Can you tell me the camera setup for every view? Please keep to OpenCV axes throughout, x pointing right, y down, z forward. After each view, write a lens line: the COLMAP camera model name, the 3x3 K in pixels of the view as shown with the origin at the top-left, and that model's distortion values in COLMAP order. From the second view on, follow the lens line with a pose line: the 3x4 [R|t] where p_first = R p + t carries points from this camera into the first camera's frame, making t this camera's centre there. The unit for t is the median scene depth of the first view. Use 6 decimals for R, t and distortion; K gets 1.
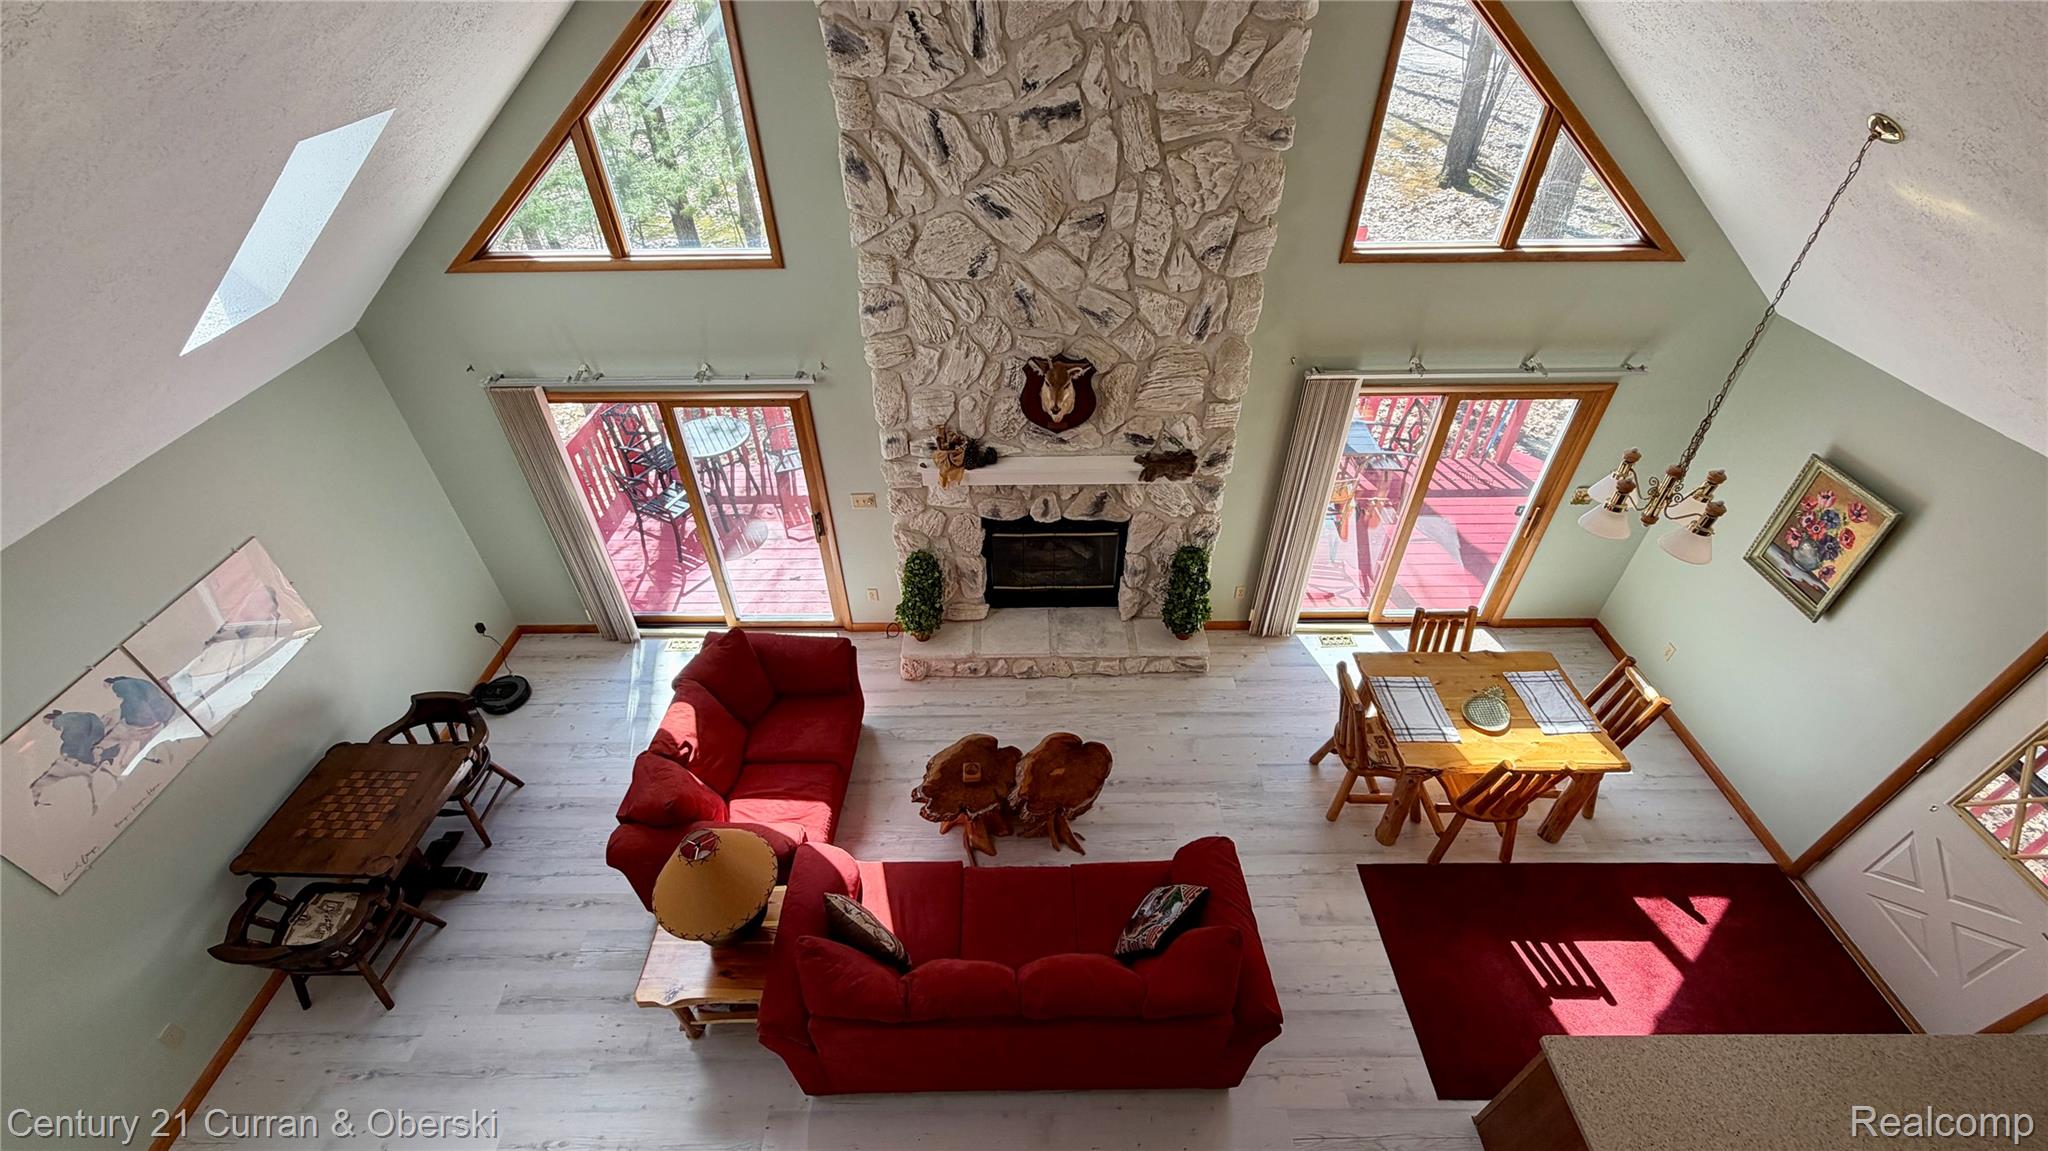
lens RADIAL K [[814.1, 0, 1024.0], [0, 814.1, 575.5], [0, 0, 1]] dist [0.000757, 0.000057]
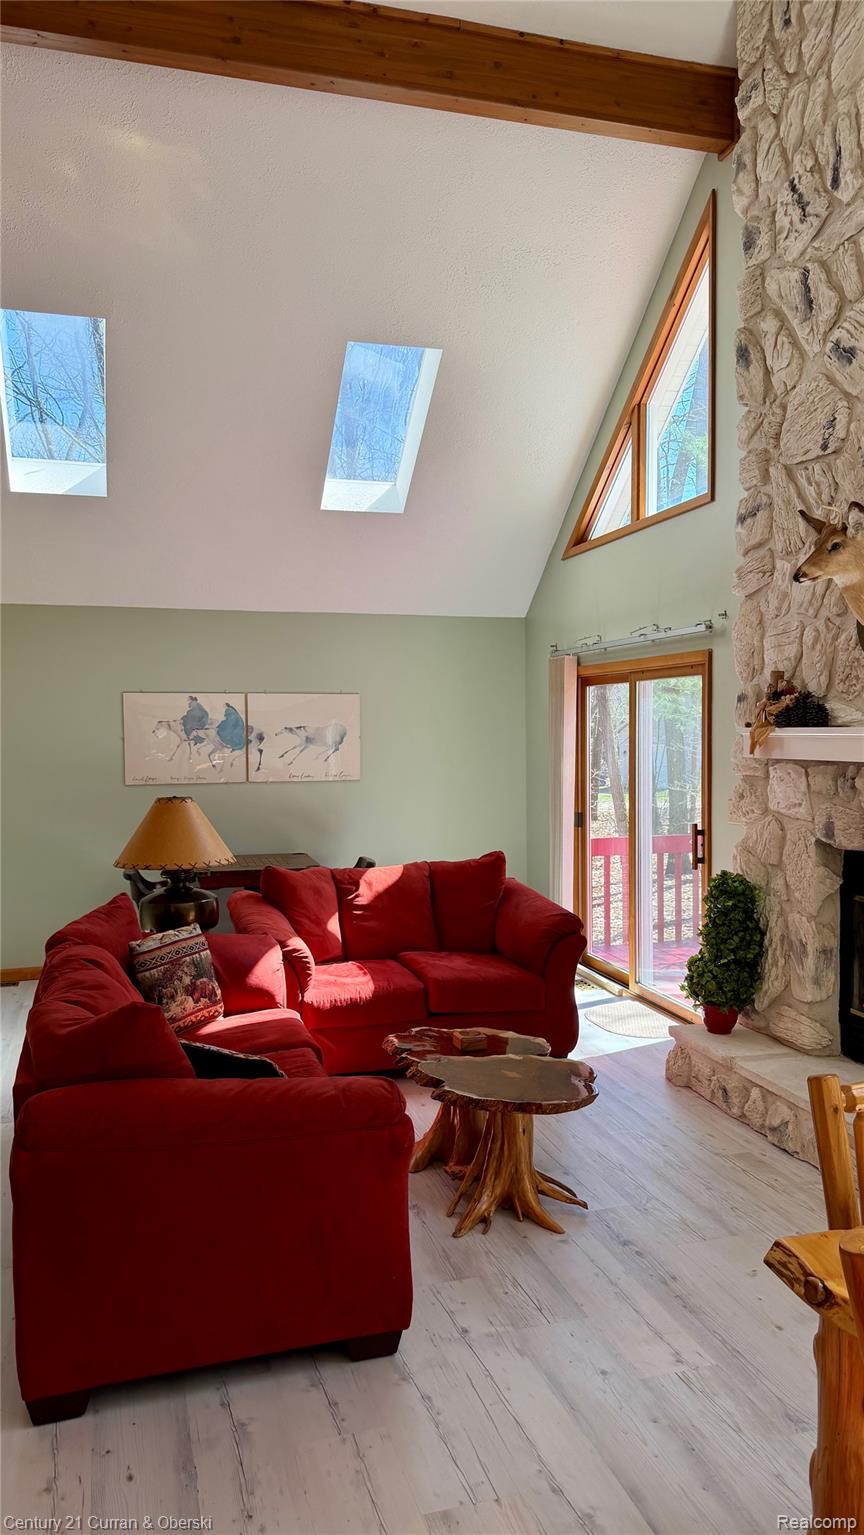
lens RADIAL K [[1089.6, 0, 414.4], [0, 1089.6, 780.9], [0, 0, 1]] dist [-0.000480, -0.006286]
pose [[0.270197, 0.053796, -0.961301, 0.829690], [-0.605902, 0.785441, -0.126349, 0.233114], [0.748249, 0.616594, 0.244819, 0.666164]]
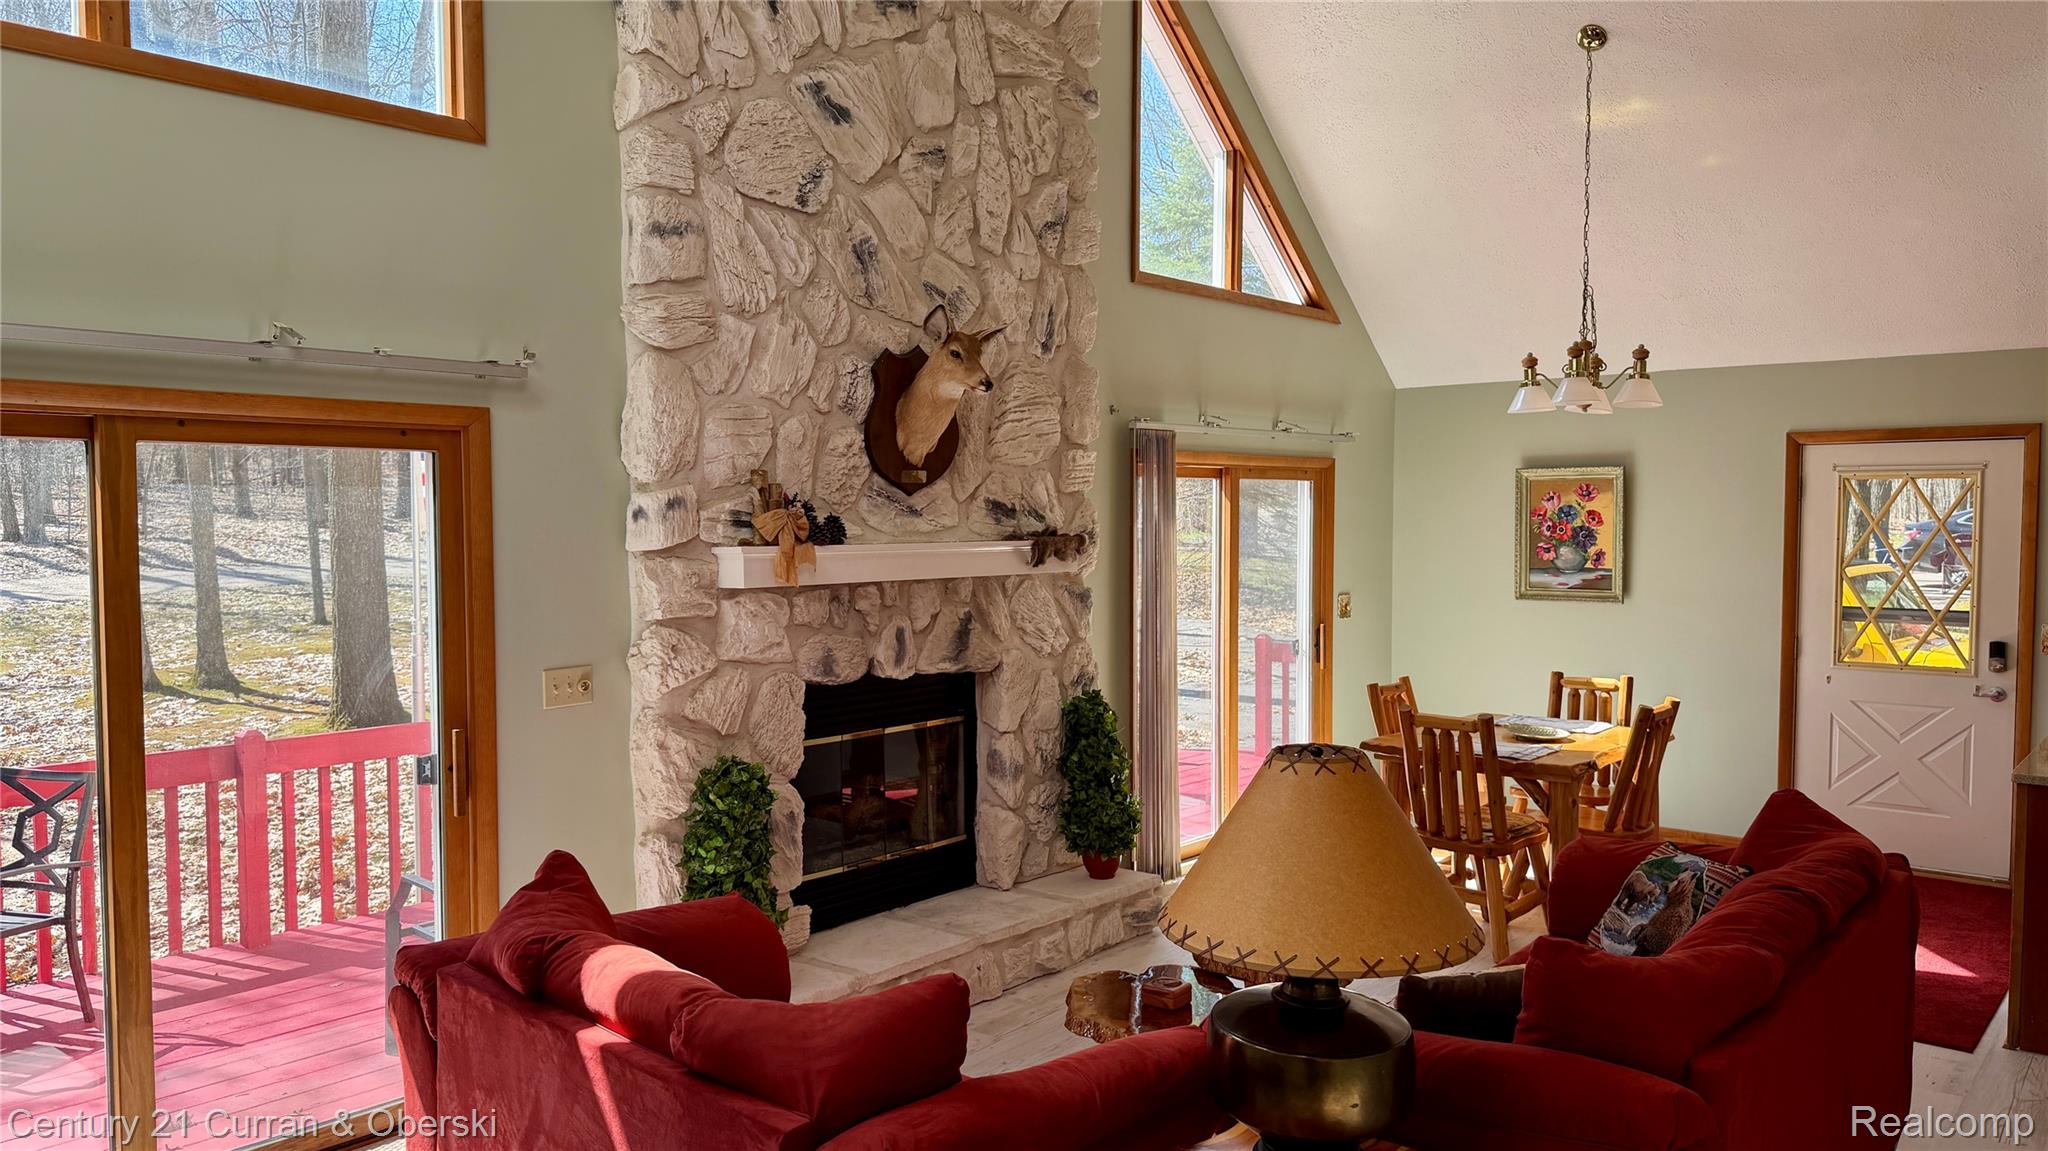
lens RADIAL K [[1414.8, 0, 1031.7], [0, 1414.8, 583.0], [0, 0, 1]] dist [0.148215, -0.230958]
pose [[0.650687, -0.029057, 0.758790, -0.788727], [0.478026, 0.792087, -0.379590, 0.356717], [-0.589998, 0.609716, 0.529291, 0.505416]]
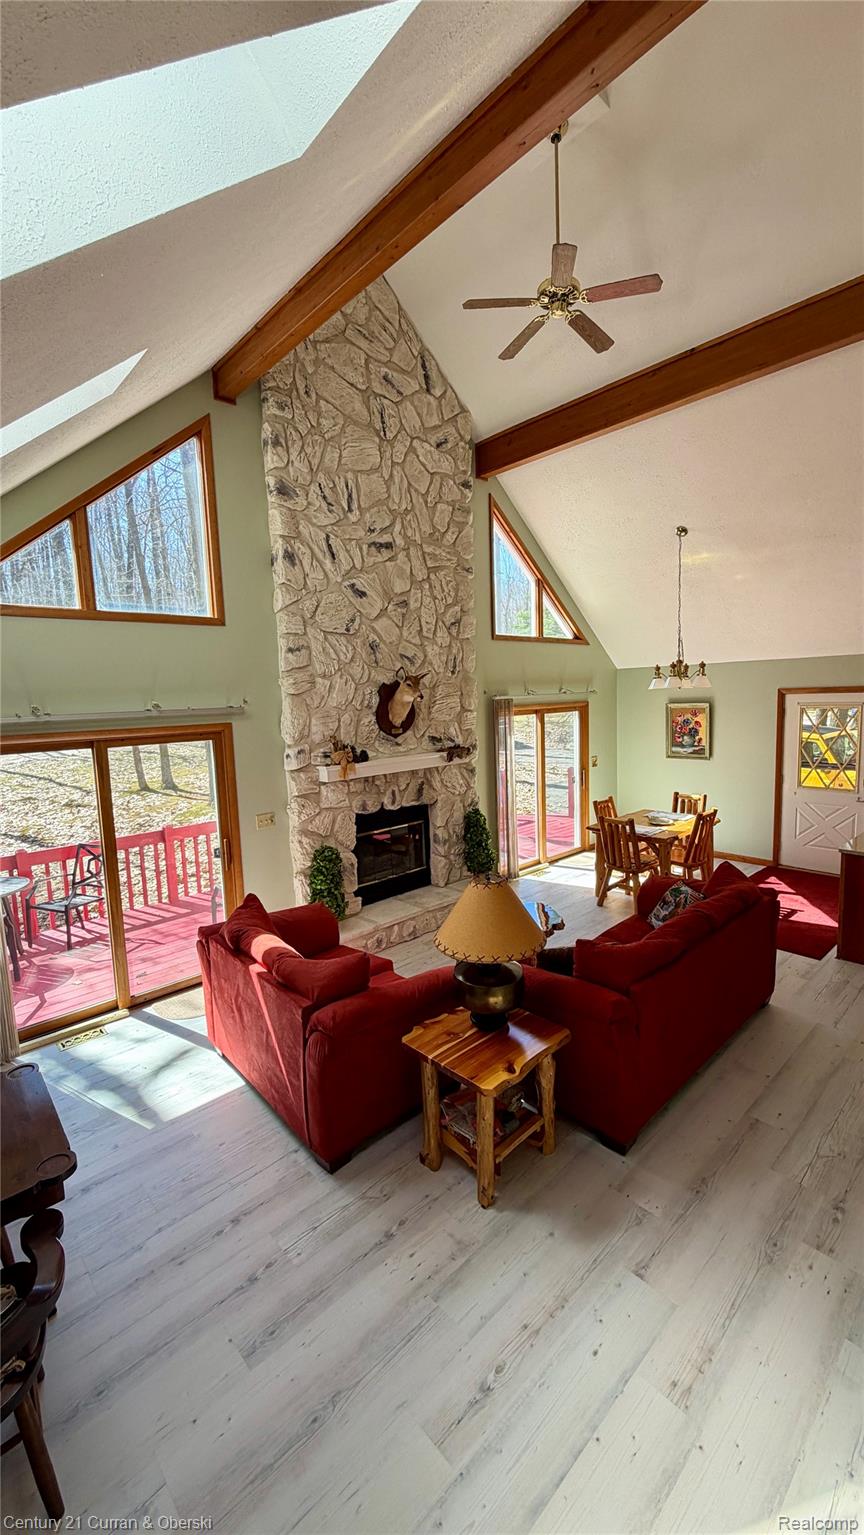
lens RADIAL K [[610.1, 0, 430.4], [0, 610.1, 762.6], [0, 0, 1]] dist [0.000757, 0.000057]
pose [[0.735923, -0.091951, 0.670792, -0.777847], [0.451207, 0.805277, -0.384631, 0.376471], [-0.504806, 0.585725, 0.634111, 0.314684]]
